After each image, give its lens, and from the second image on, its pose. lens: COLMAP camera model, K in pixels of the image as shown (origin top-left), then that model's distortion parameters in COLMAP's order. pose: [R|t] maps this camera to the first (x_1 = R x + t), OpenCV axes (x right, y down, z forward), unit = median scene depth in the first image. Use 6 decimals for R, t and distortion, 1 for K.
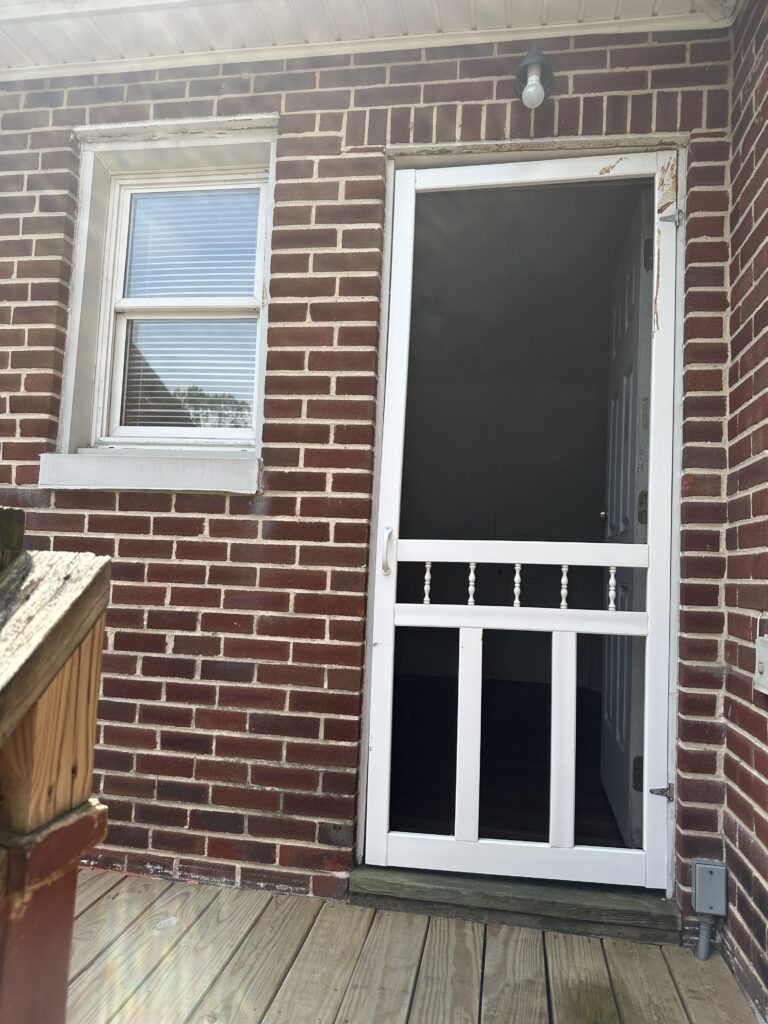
lens RADIAL K [[721.4, 0, 375.5], [0, 721.4, 511.0], [0, 0, 1]] dist [0.028203, -0.039785]
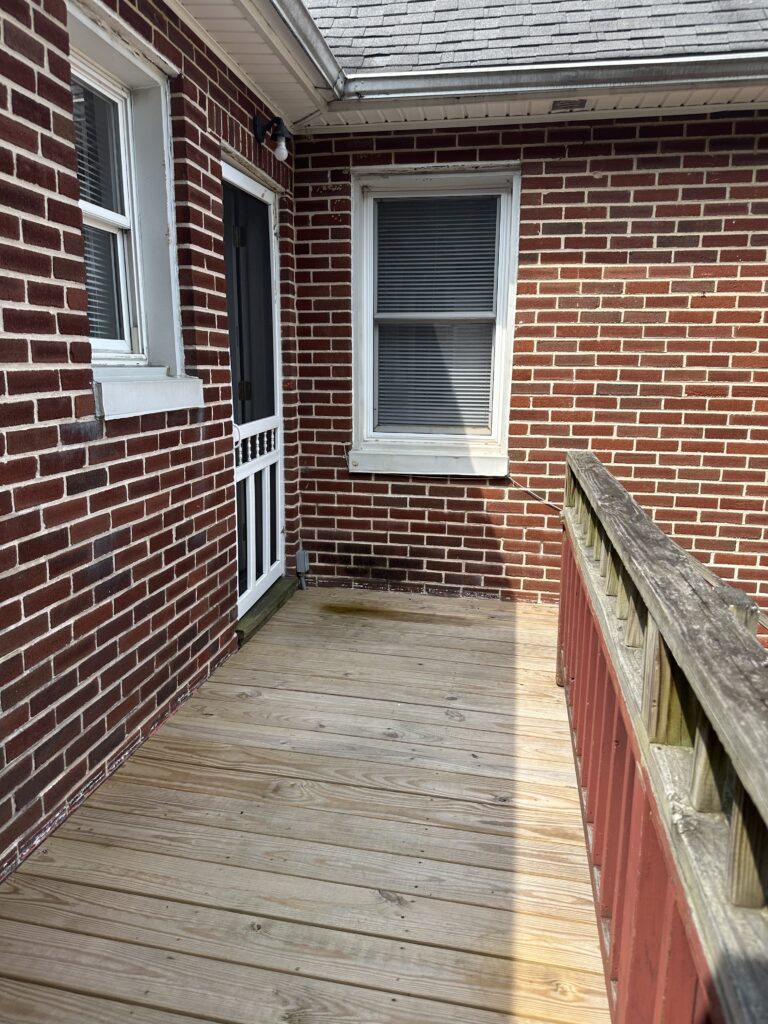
lens RADIAL K [[721.4, 0, 375.5], [0, 721.4, 511.0], [0, 0, 1]] dist [0.028203, -0.039785]
pose [[0.019047, -0.239080, 0.970813, -1.464262], [-0.081722, 0.967368, 0.239835, -0.180209], [-0.996473, -0.083905, -0.001113, 0.656313]]
